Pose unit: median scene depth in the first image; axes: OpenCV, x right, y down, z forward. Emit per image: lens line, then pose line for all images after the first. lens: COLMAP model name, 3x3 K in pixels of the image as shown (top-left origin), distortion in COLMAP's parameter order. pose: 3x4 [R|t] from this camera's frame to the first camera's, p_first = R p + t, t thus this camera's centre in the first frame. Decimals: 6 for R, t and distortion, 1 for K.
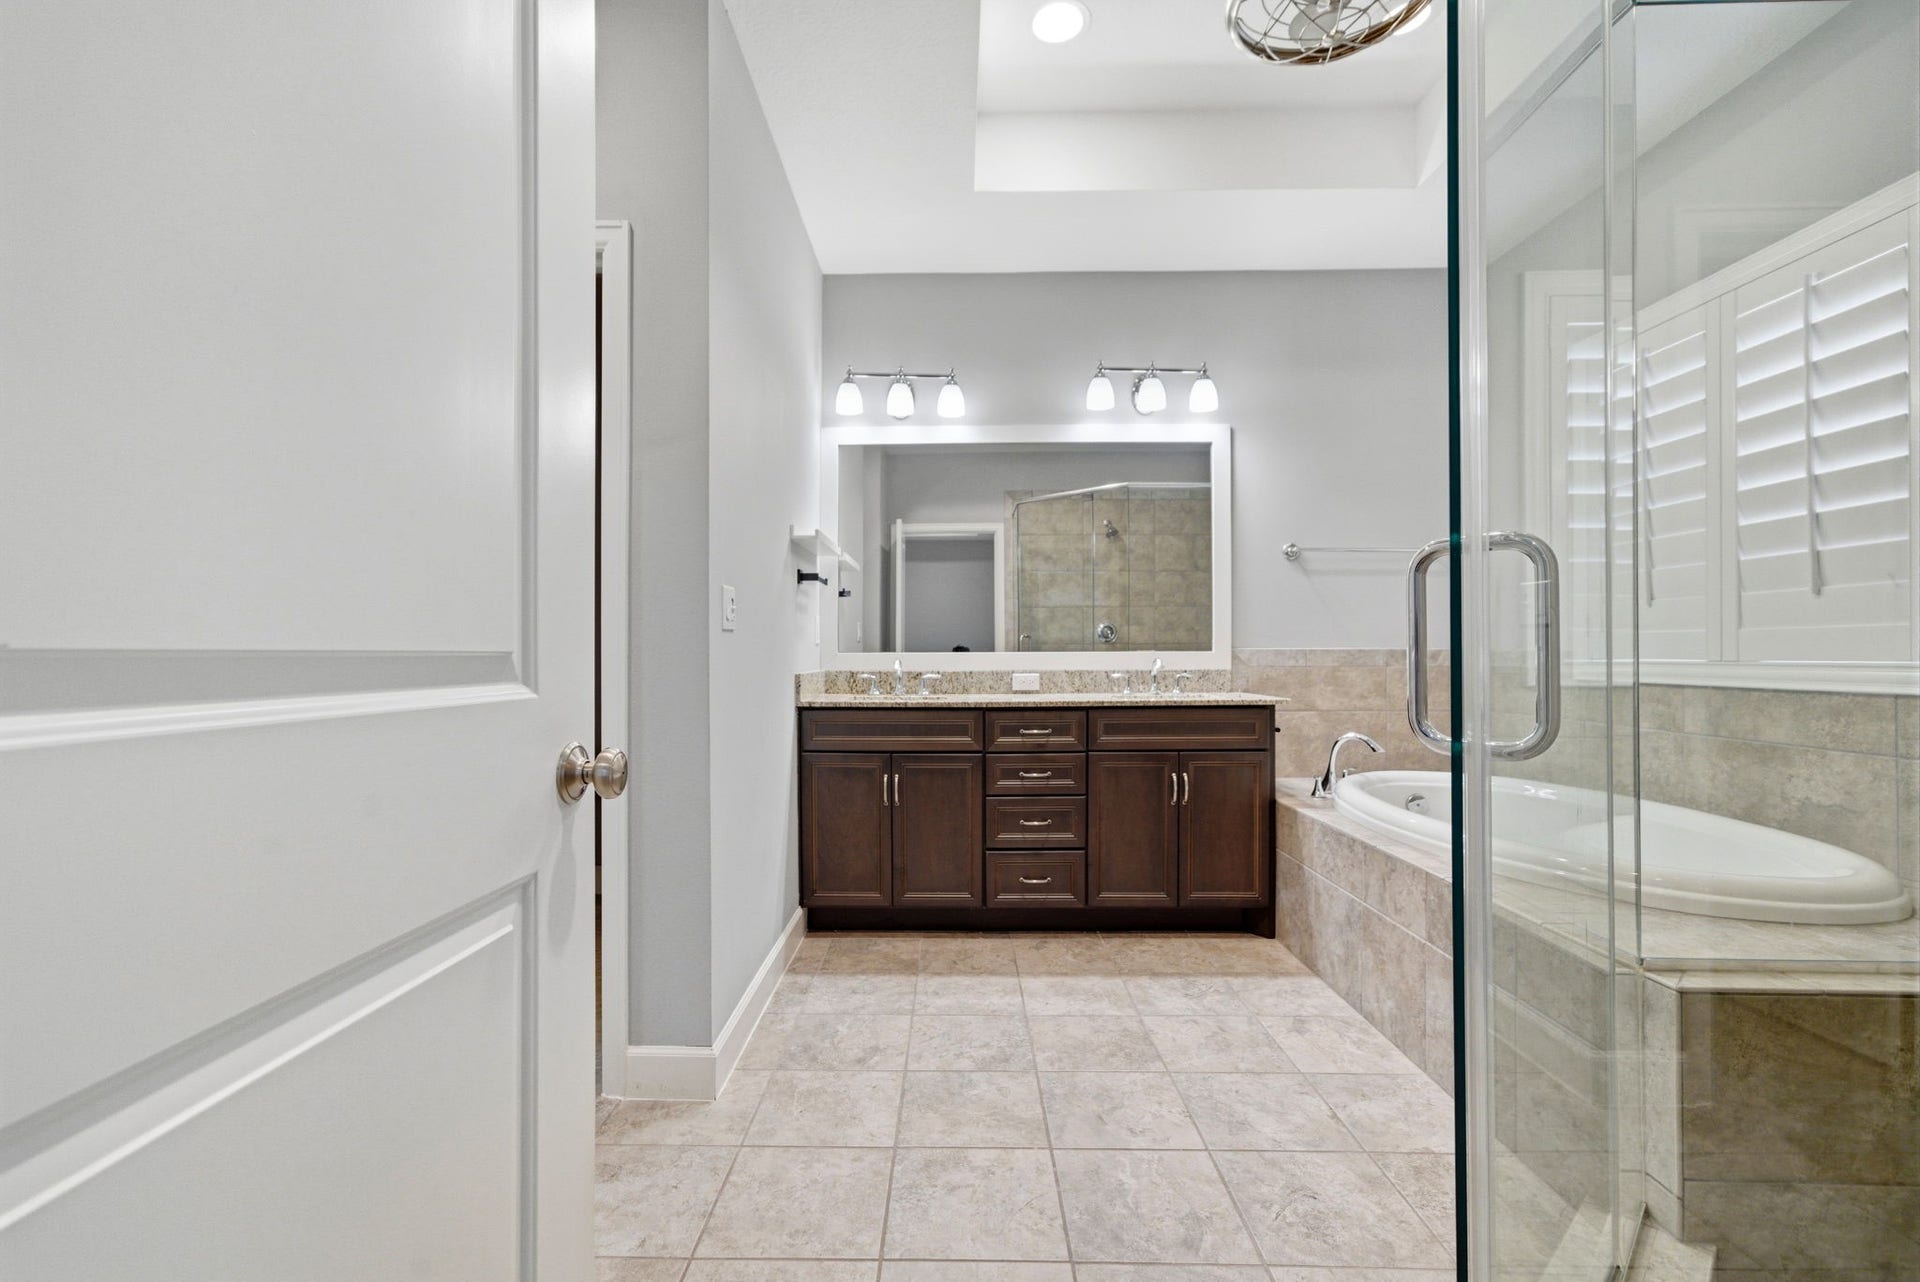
lens RADIAL K [[877.0, 0, 952.4], [0, 877.0, 649.7], [0, 0, 1]] dist [0.002937, 0.000394]
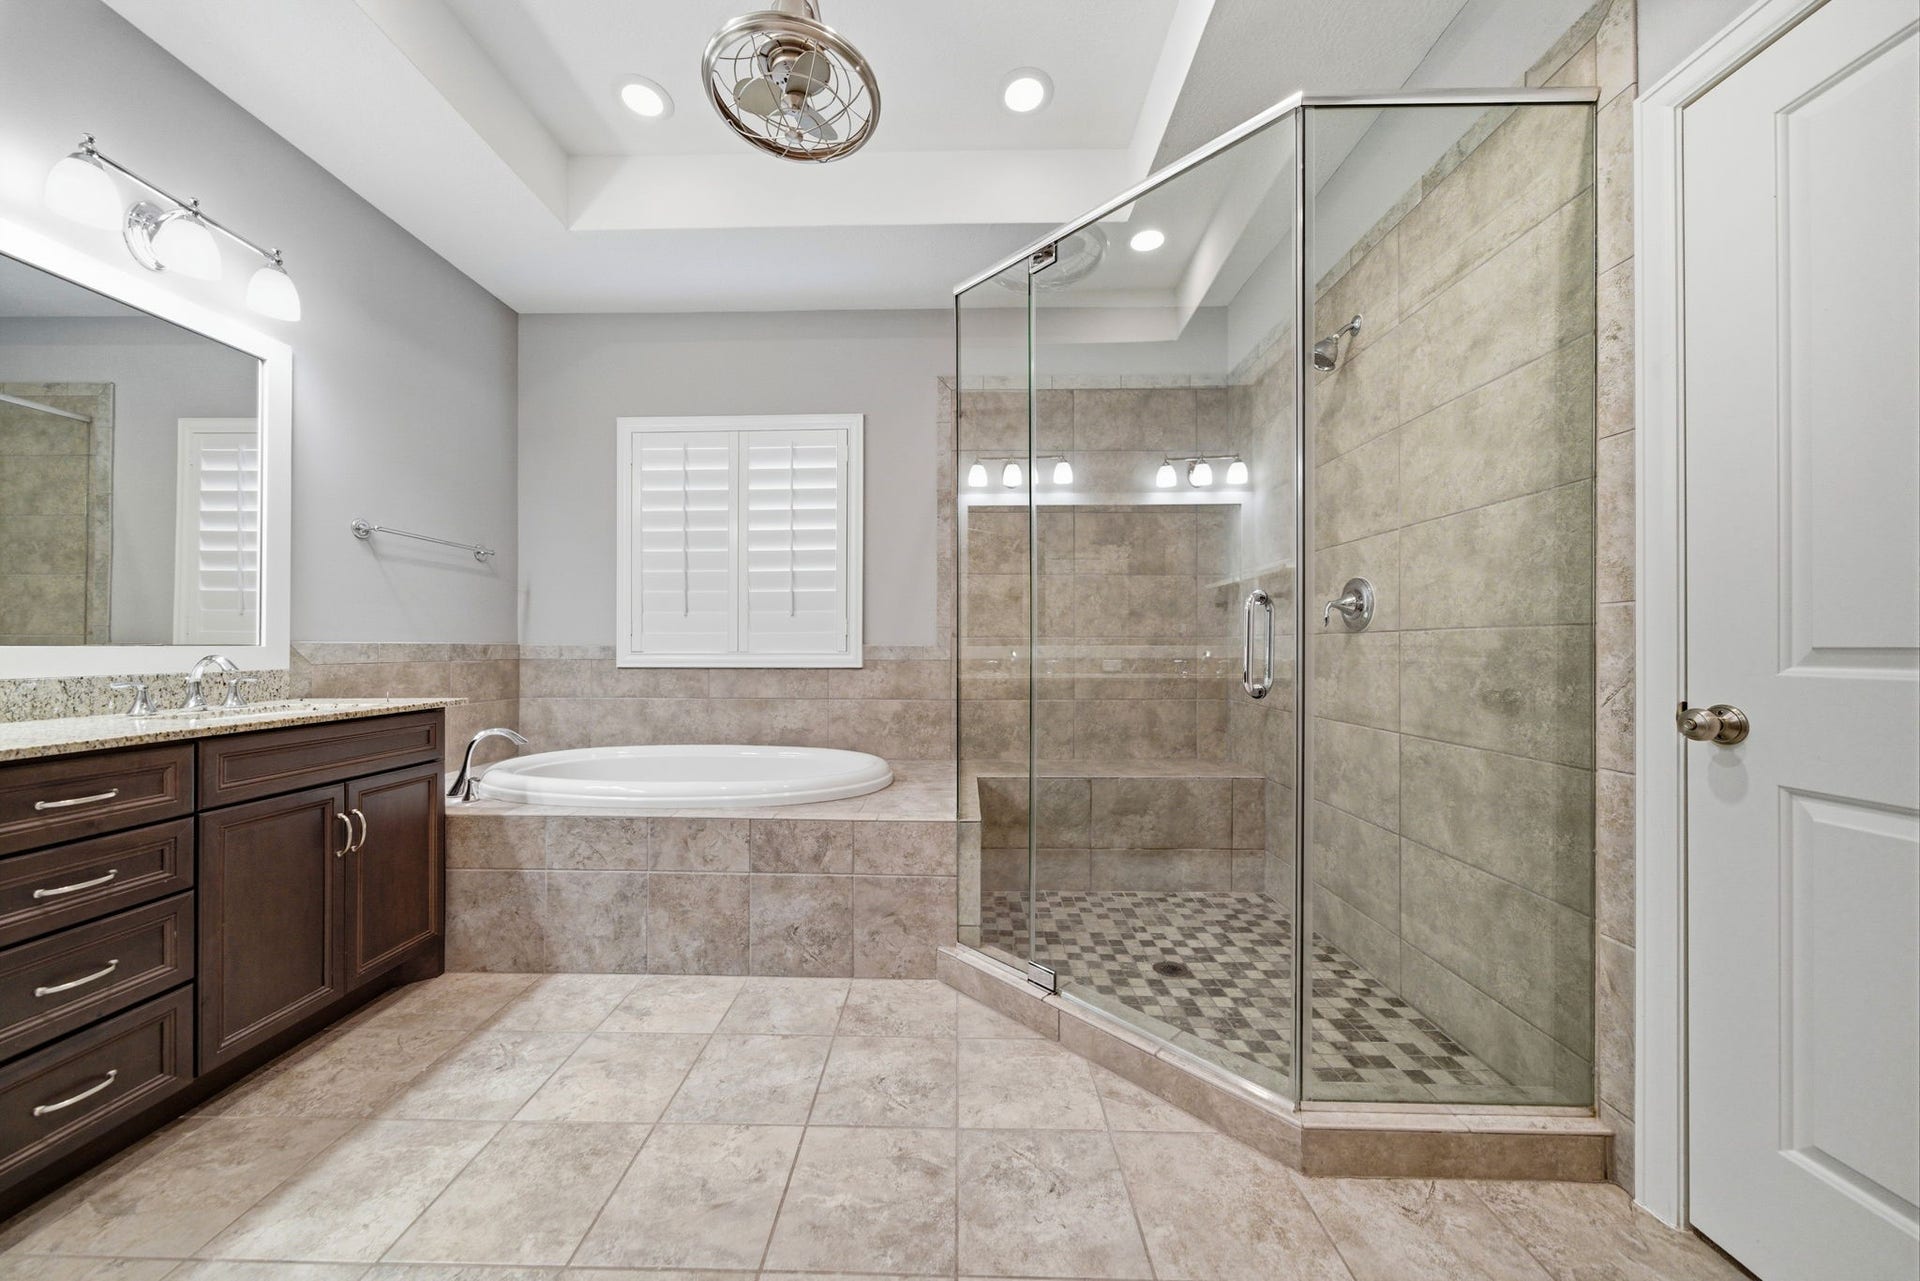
lens RADIAL K [[651.6, 0, 954.3], [0, 651.6, 640.8], [0, 0, 1]] dist [0.002741, 0.000170]
pose [[-0.001270, 0.009494, 0.999954, -0.320098], [-0.002186, 0.999953, -0.009497, 0.002427], [-0.999997, -0.002198, -0.001249, 0.545303]]
